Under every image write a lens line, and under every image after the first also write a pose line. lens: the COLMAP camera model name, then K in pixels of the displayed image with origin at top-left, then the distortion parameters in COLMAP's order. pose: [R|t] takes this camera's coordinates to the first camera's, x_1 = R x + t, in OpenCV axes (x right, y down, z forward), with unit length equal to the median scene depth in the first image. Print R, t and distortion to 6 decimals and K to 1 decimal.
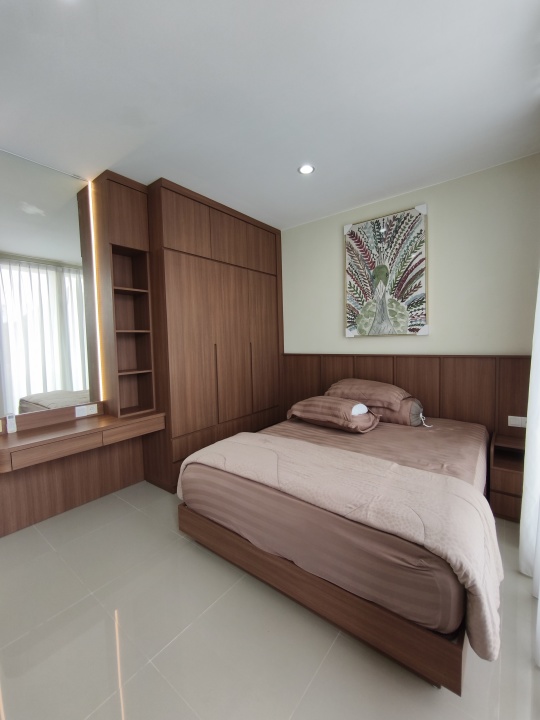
lens RADIAL K [[304.8, 0, 270.0], [0, 304.8, 360.0], [0, 0, 1]] dist [0.000850, -0.000004]
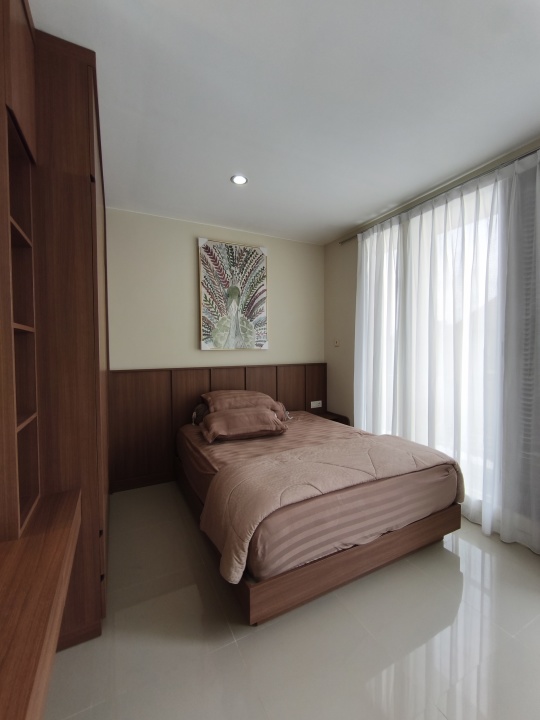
lens RADIAL K [[304.8, 0, 270.0], [0, 304.8, 360.0], [0, 0, 1]] dist [0.000850, -0.000004]
pose [[0.420617, -0.011818, 0.907161, -0.605212], [0.055217, 0.998395, -0.012595, -0.019784], [-0.905556, 0.055388, 0.420594, 0.430056]]
